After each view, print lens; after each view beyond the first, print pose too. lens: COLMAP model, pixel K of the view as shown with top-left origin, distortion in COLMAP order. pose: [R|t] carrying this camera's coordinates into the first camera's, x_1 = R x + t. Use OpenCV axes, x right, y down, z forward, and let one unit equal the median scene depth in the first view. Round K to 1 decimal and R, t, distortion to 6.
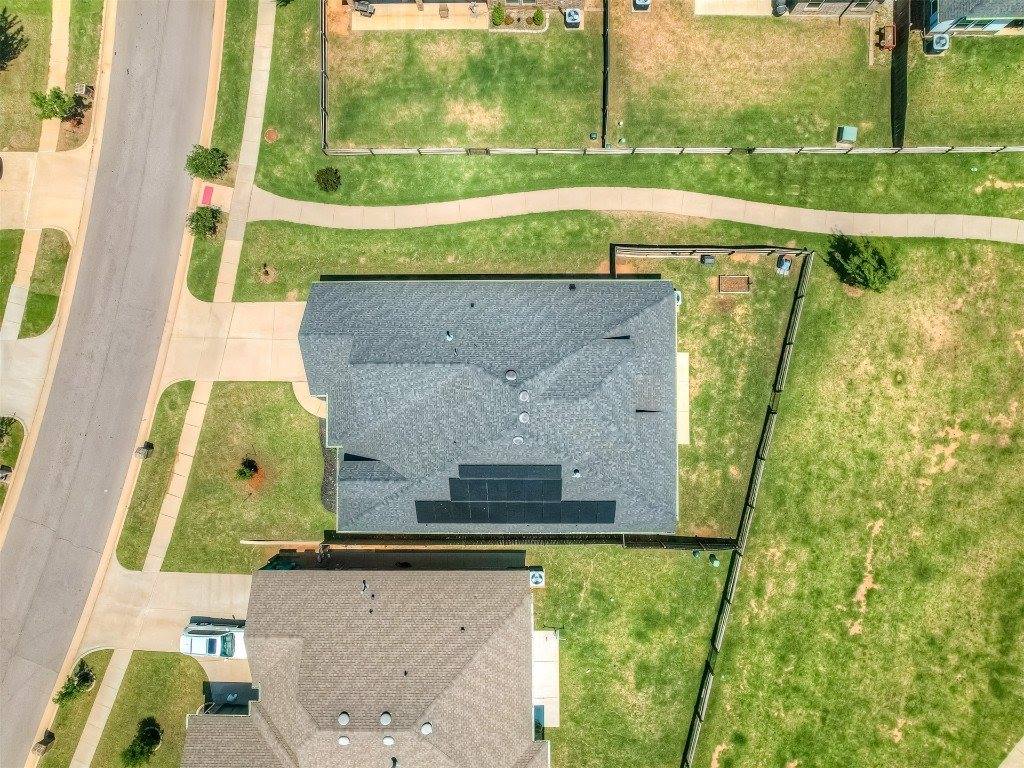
lens RADIAL K [[770.0, 0, 478.9], [0, 770.0, 382.9], [0, 0, 1]] dist [-0.078971, 0.117332]
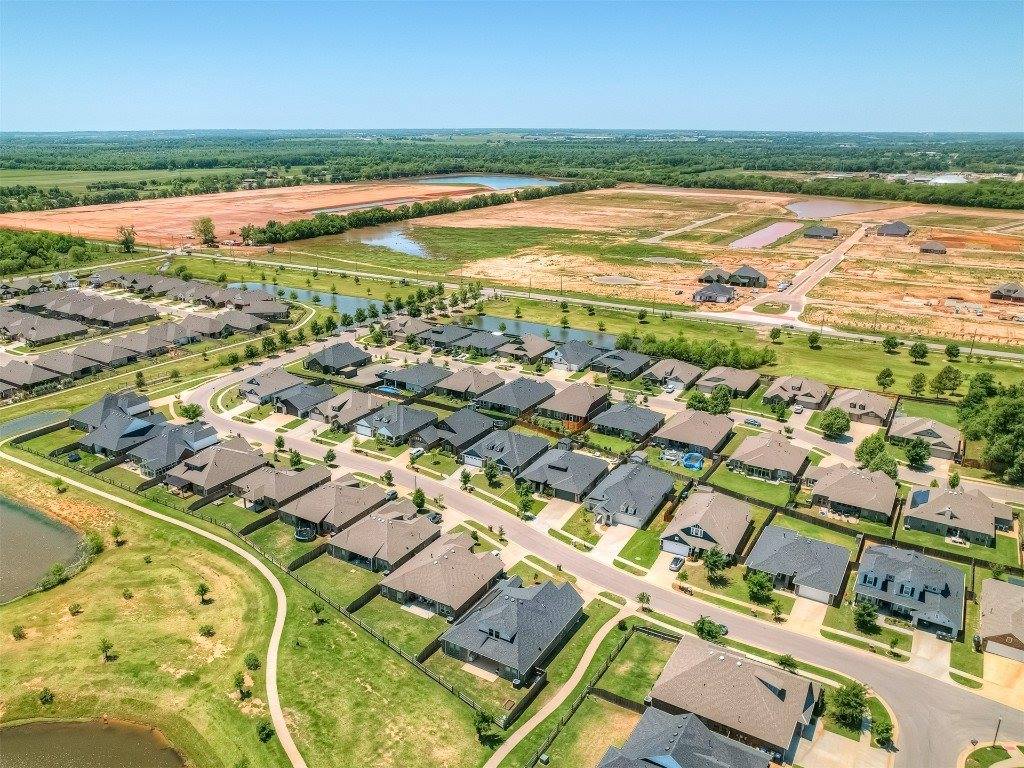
lens RADIAL K [[770.0, 0, 478.9], [0, 770.0, 382.9], [0, 0, 1]] dist [-0.078971, 0.117332]
pose [[-0.531041, 0.280390, -0.799611, 1.914101], [-0.846612, -0.136284, 0.514466, -1.082664], [0.035277, 0.950162, 0.309753, -0.601335]]
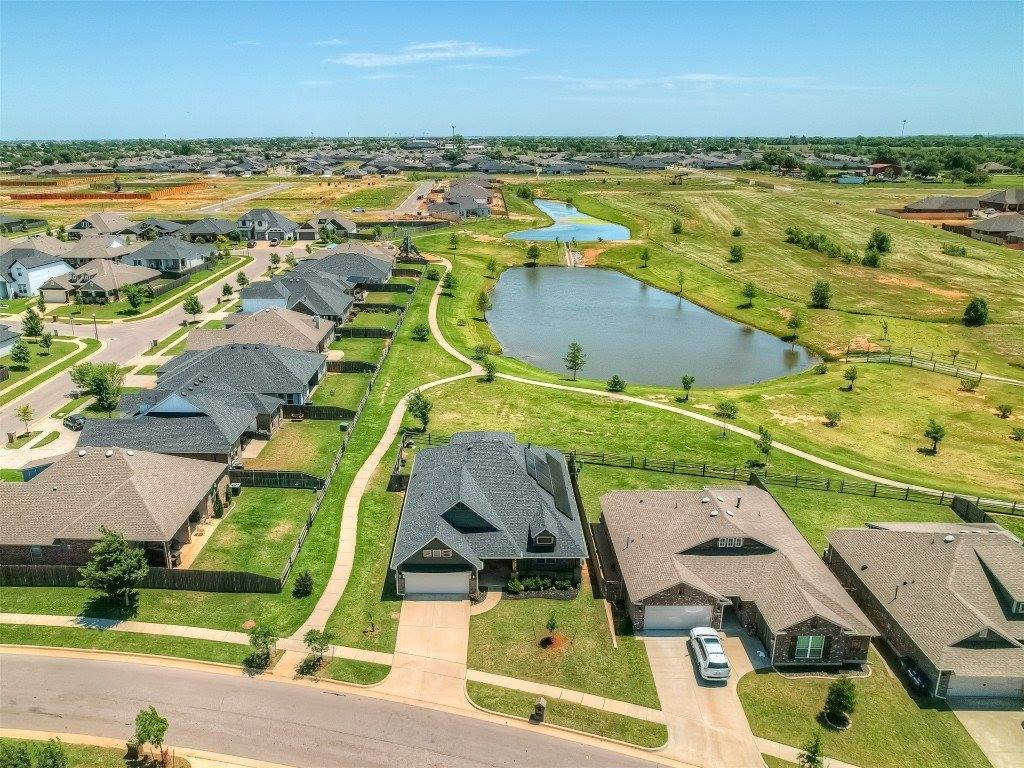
lens RADIAL K [[770.0, 0, 478.9], [0, 770.0, 382.9], [0, 0, 1]] dist [-0.078971, 0.117332]
pose [[0.010752, -0.287411, 0.957747, -1.270886], [0.999404, 0.034507, -0.000864, 0.001025], [-0.032800, 0.957186, 0.287611, 0.340464]]
